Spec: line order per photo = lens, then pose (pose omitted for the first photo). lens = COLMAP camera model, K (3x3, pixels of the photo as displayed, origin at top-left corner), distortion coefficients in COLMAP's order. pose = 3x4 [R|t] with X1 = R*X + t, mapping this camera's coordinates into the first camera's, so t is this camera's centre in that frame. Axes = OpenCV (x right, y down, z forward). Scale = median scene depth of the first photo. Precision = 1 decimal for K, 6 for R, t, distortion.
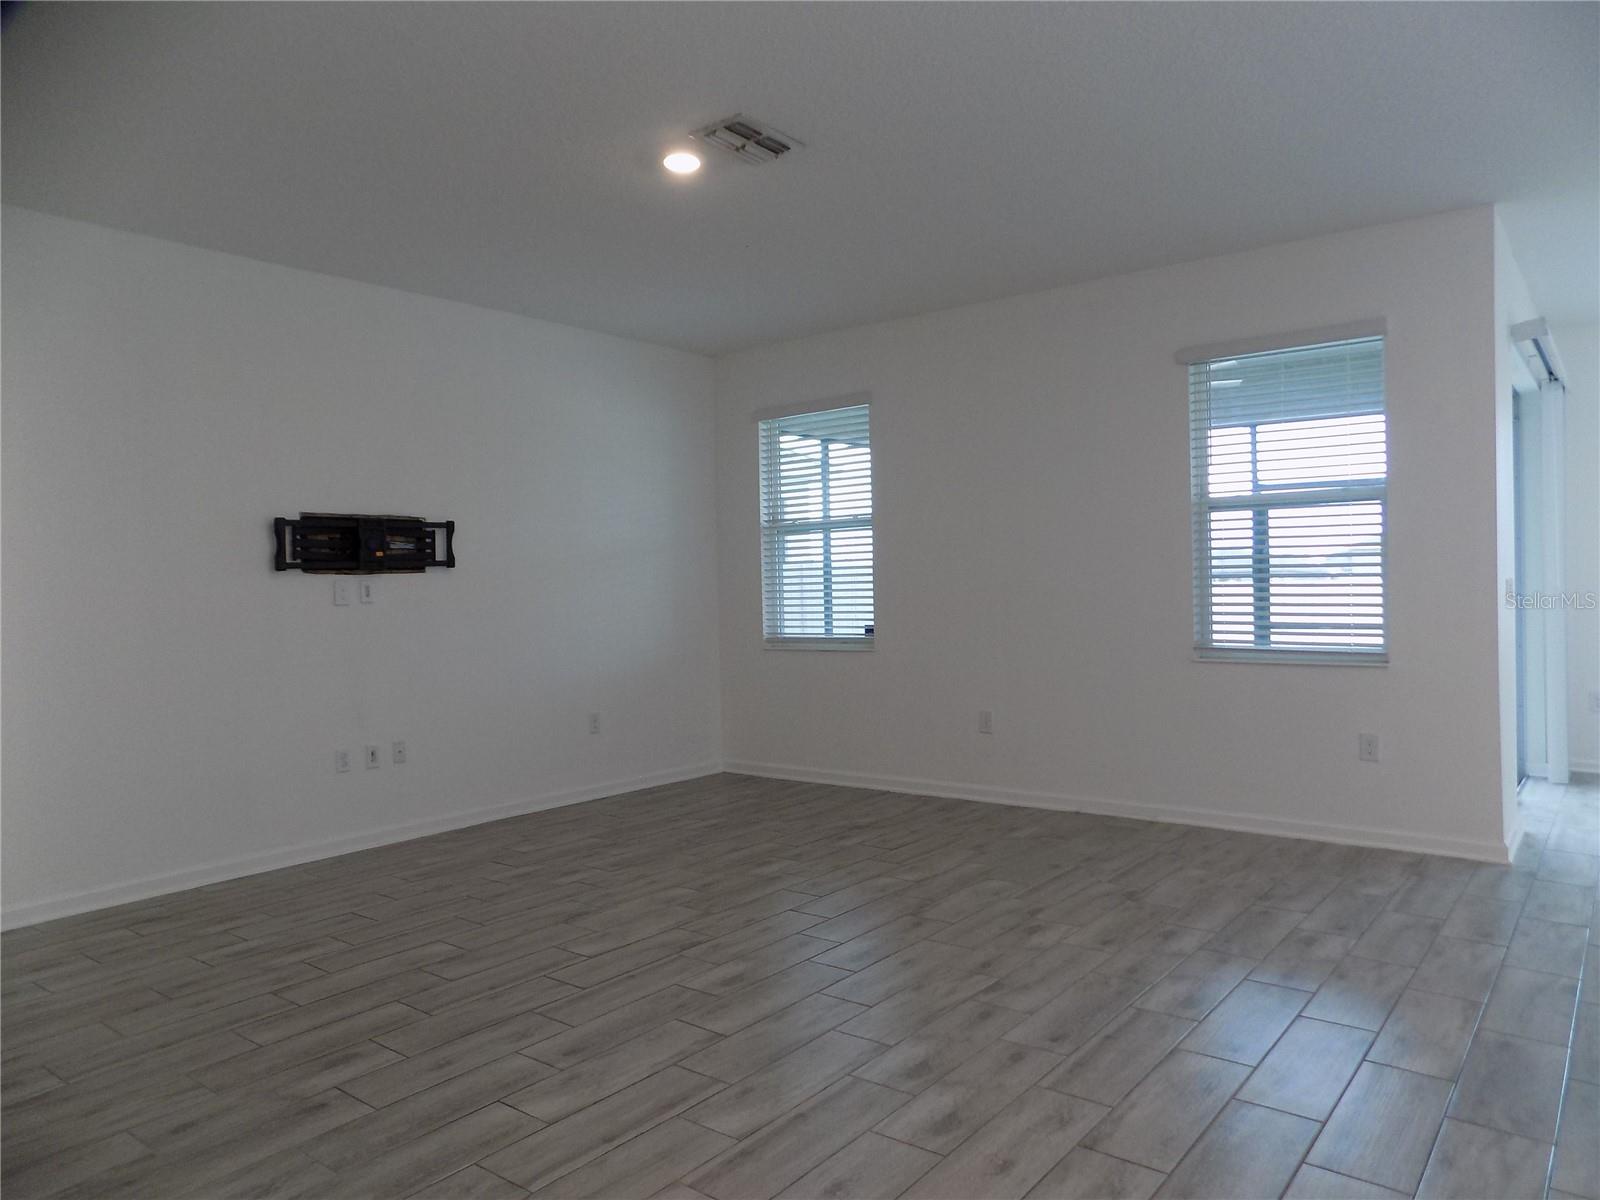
lens RADIAL K [[1106.2, 0, 820.8], [0, 1106.2, 595.9], [0, 0, 1]] dist [-0.037541, 0.037566]
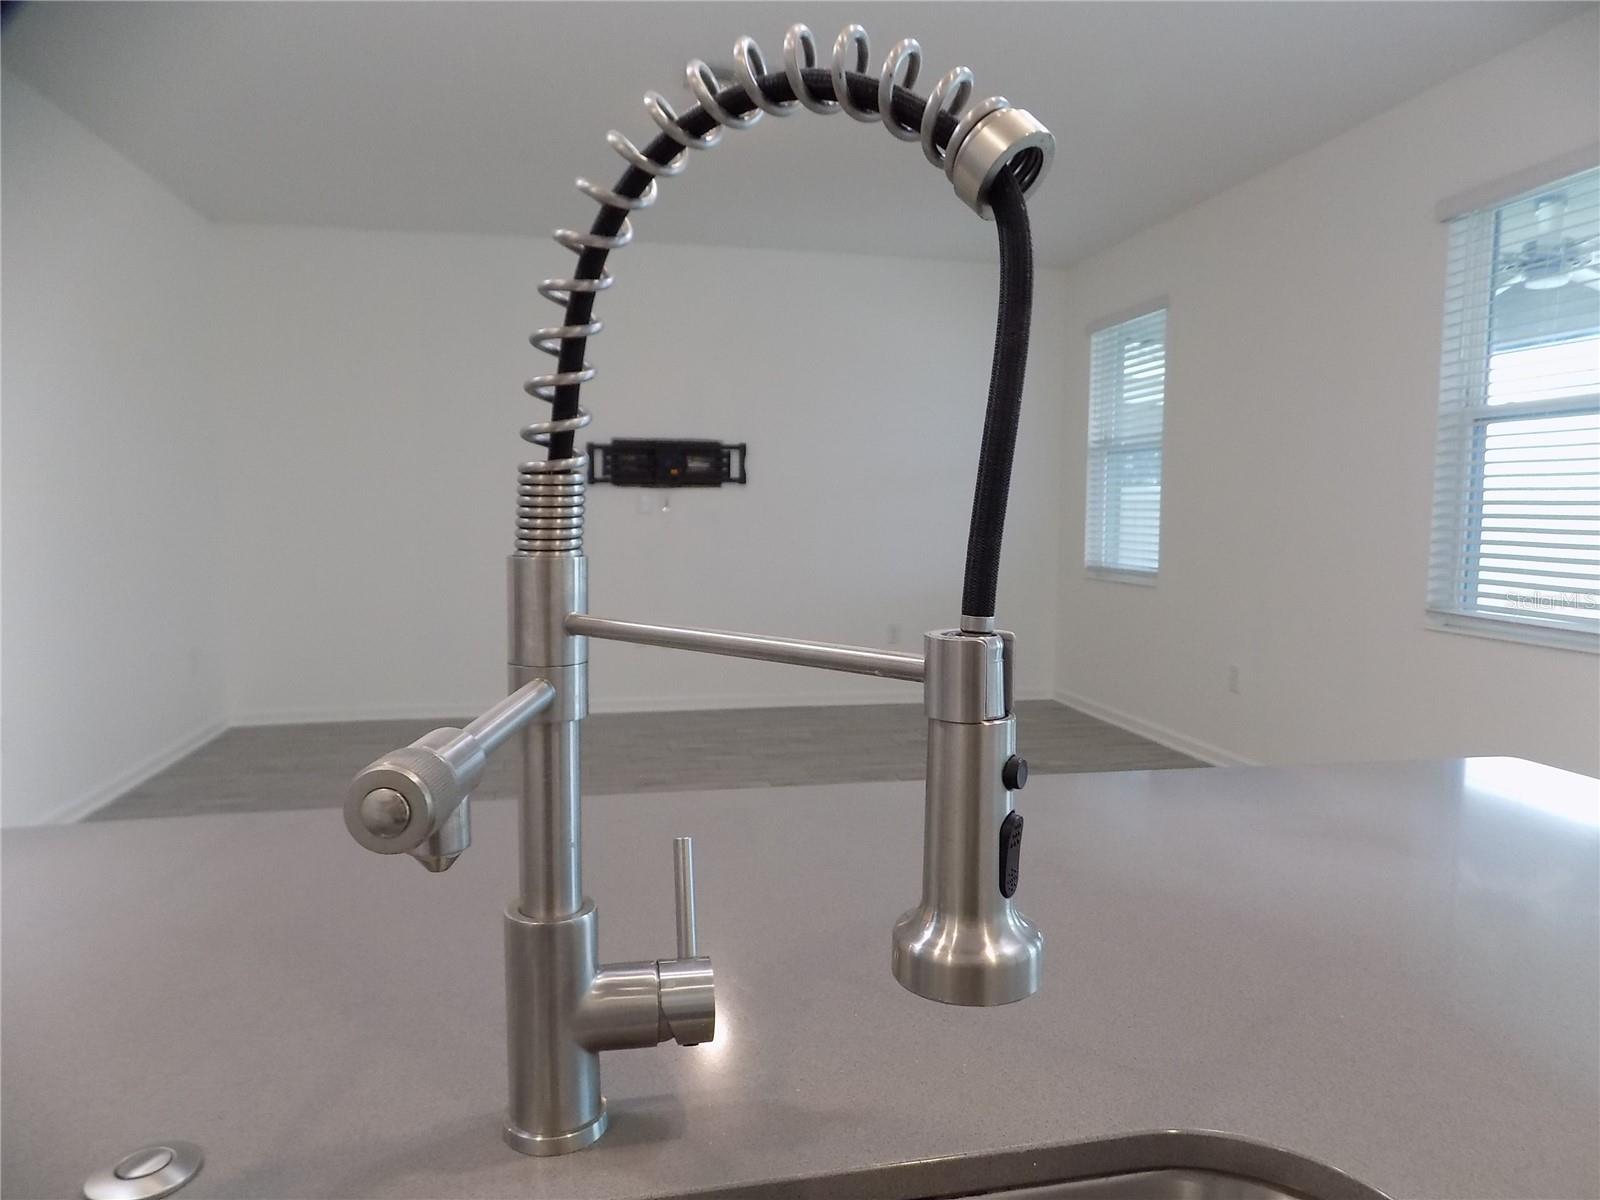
lens RADIAL K [[1091.2, 0, 796.8], [0, 1091.2, 588.3], [0, 0, 1]] dist [-0.065032, 0.078322]
pose [[0.769865, 0.080156, -0.633153, 0.475394], [-0.035365, 0.995915, 0.083080, -0.015247], [0.637226, -0.041569, 0.769555, 0.168688]]
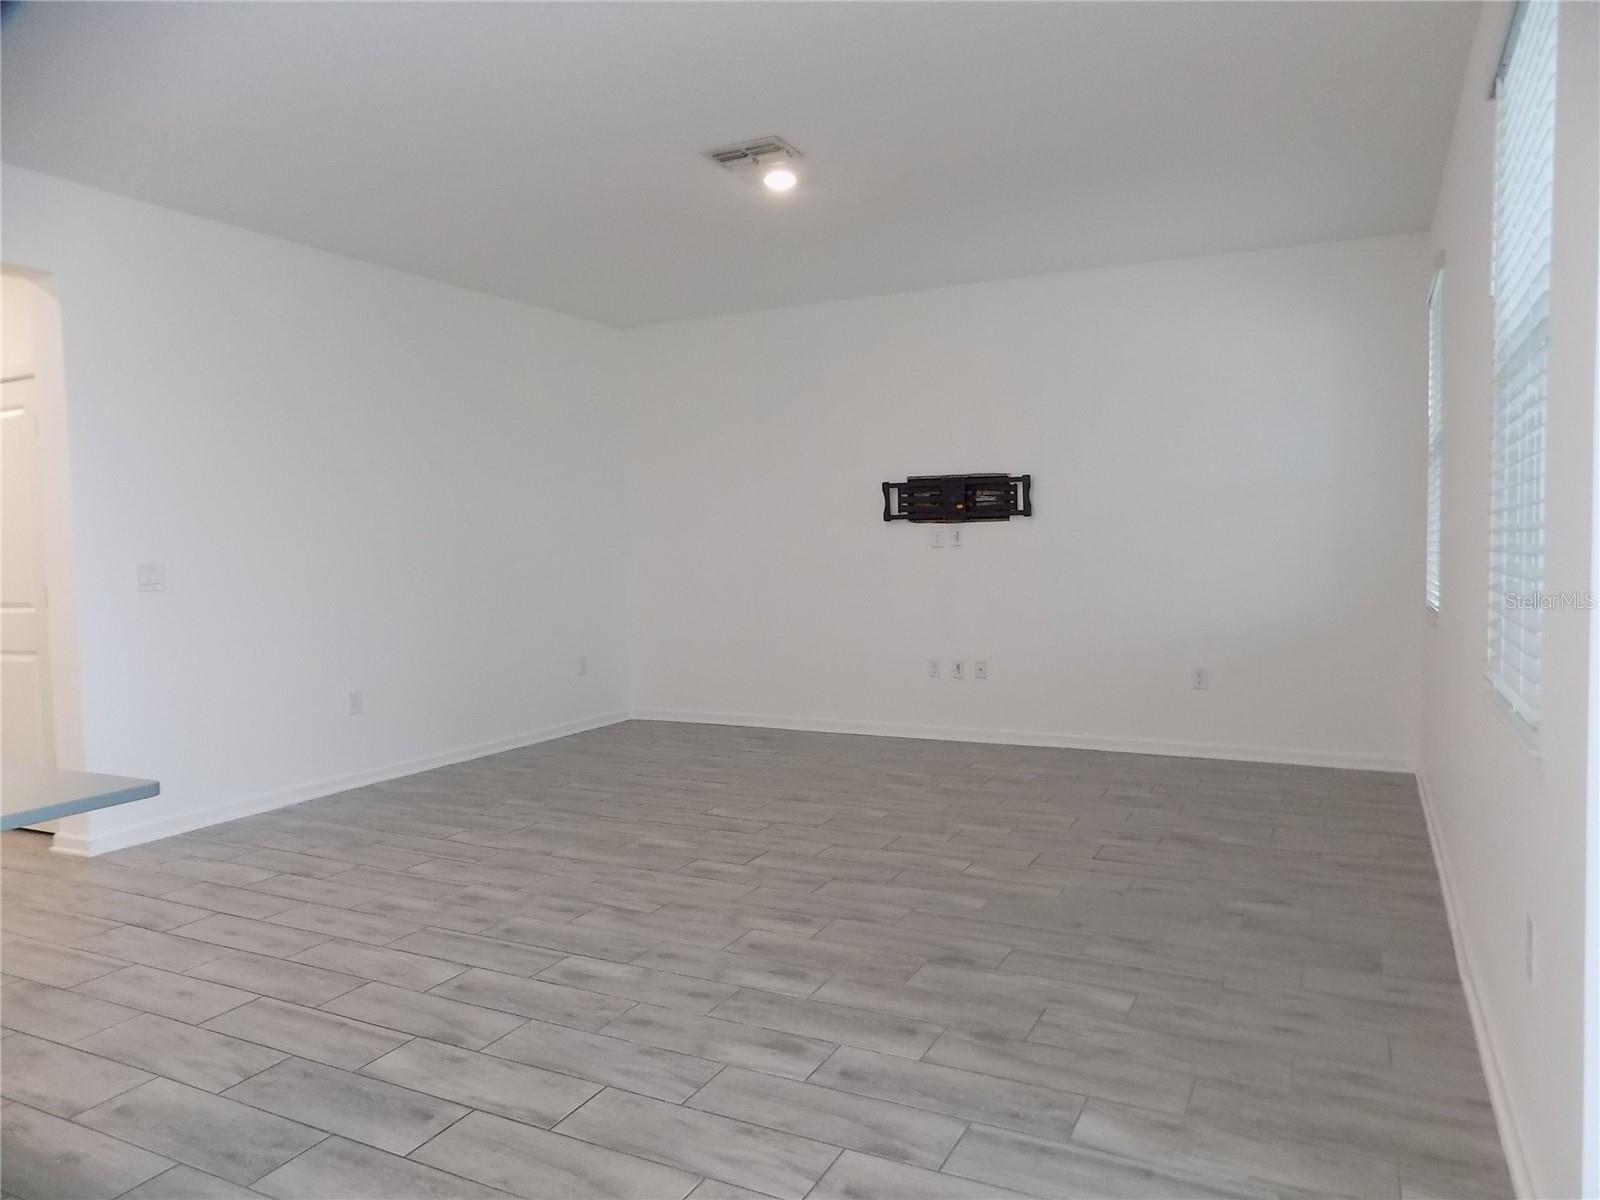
lens RADIAL K [[1091.2, 0, 796.8], [0, 1091.2, 588.3], [0, 0, 1]] dist [-0.065032, 0.078322]
pose [[0.193356, 0.065927, -0.978911, 0.781281], [0.001695, 0.997716, 0.067528, -0.029973], [0.981127, -0.014716, 0.192803, 0.597745]]
